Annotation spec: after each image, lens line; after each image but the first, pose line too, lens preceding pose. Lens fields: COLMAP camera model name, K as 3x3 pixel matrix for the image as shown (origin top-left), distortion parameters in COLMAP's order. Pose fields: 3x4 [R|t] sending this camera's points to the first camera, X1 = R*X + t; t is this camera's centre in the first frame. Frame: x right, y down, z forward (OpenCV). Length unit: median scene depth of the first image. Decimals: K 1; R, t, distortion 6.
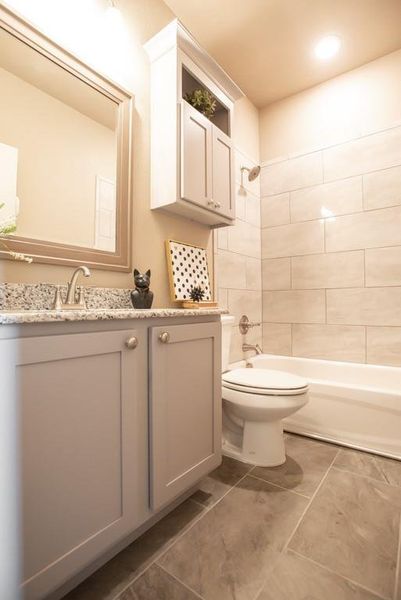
lens RADIAL K [[299.1, 0, 197.6], [0, 299.1, 302.0], [0, 0, 1]] dist [-0.055859, 0.020205]
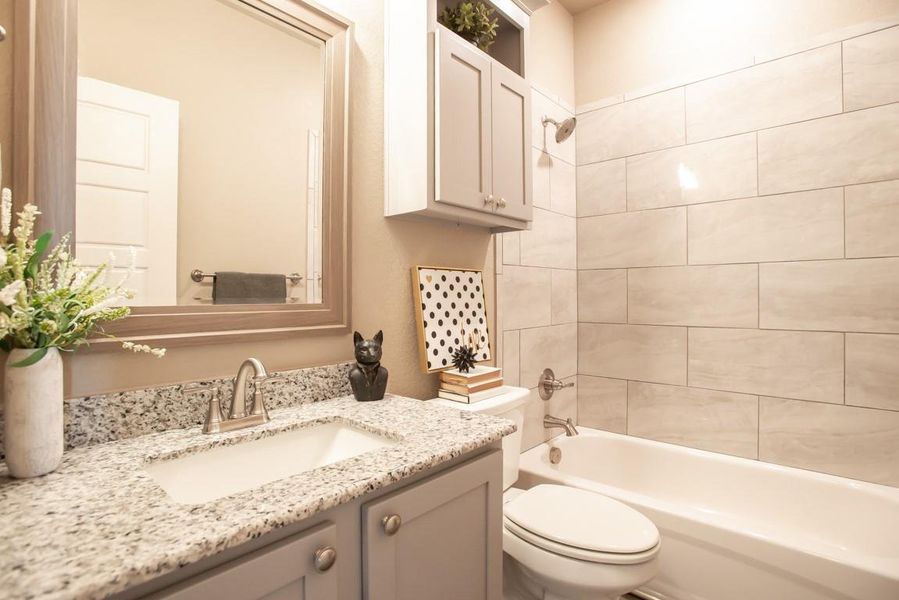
lens RADIAL K [[448.2, 0, 447.8], [0, 448.2, 294.3], [0, 0, 1]] dist [-0.055859, 0.020205]
pose [[0.997582, 0.000545, -0.069496, 0.024233], [0.001129, 0.999710, 0.024051, -0.168286], [0.069489, -0.024071, 0.997292, 0.122597]]
